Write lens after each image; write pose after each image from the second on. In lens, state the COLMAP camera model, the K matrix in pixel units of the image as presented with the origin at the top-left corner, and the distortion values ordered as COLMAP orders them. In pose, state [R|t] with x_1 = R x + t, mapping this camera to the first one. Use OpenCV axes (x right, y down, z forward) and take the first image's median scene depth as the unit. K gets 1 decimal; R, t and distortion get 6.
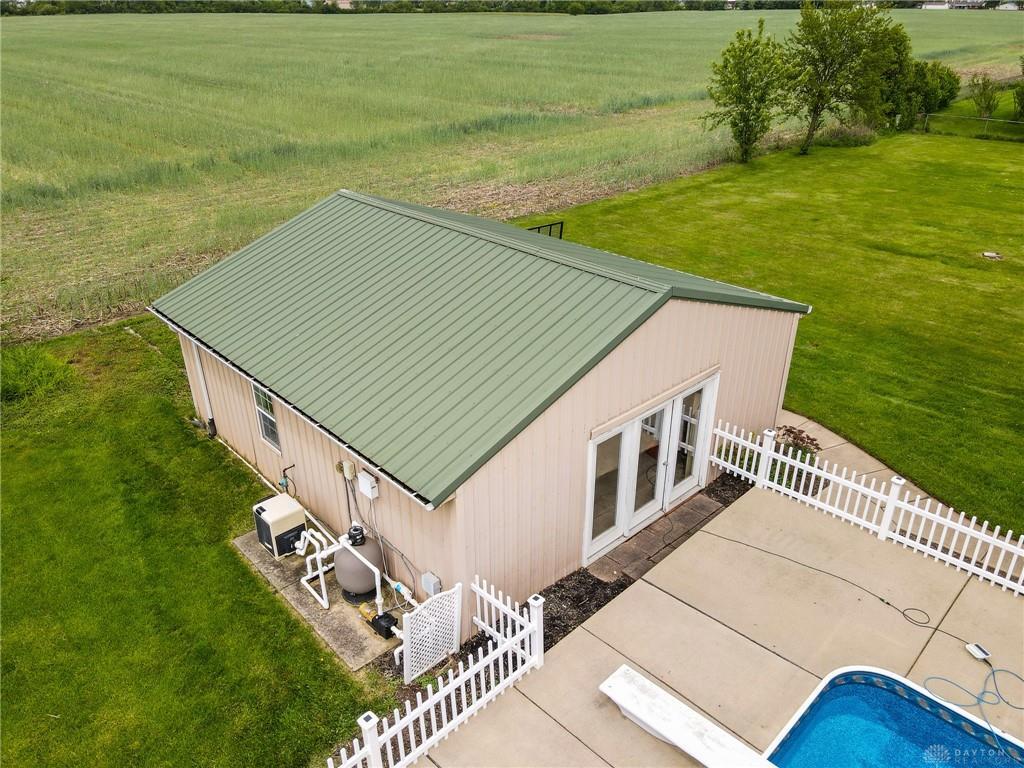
lens RADIAL K [[725.6, 0, 508.8], [0, 725.6, 380.3], [0, 0, 1]] dist [0.000123, 0.001089]
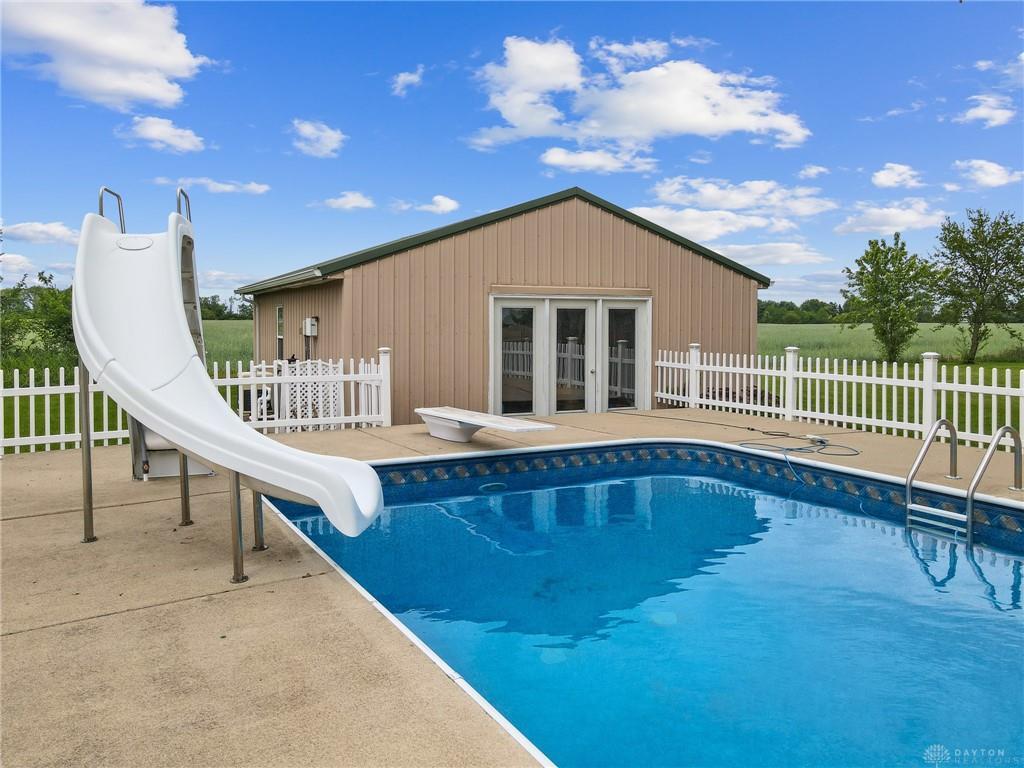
lens RADIAL K [[765.8, 0, 533.7], [0, 765.8, 382.2], [0, 0, 1]] dist [0.003491, -0.000490]
pose [[0.969145, 0.013278, -0.246132, 0.123208], [-0.107616, 0.921144, -0.374048, 0.169497], [0.221756, 0.388995, 0.894152, -0.007142]]
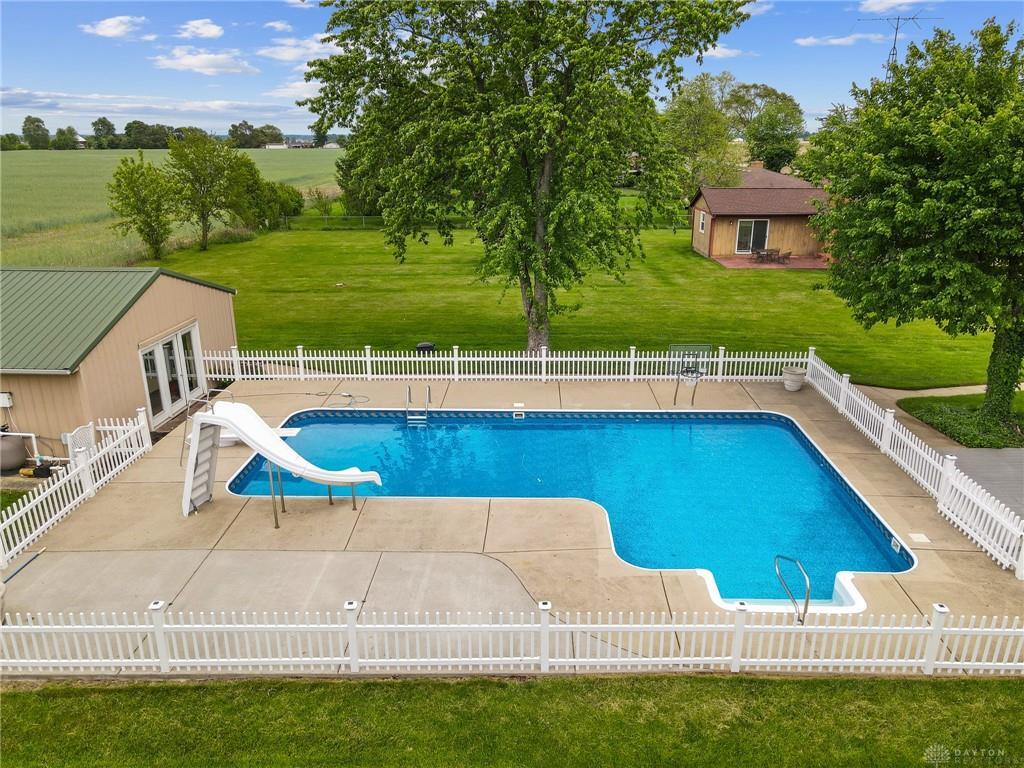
lens RADIAL K [[725.6, 0, 508.8], [0, 725.6, 380.3], [0, 0, 1]] dist [0.000123, 0.001089]
pose [[0.713534, -0.209045, 0.668707, -0.120140], [0.315799, 0.947956, -0.040627, 0.136119], [-0.625412, 0.240166, 0.742415, -0.240811]]
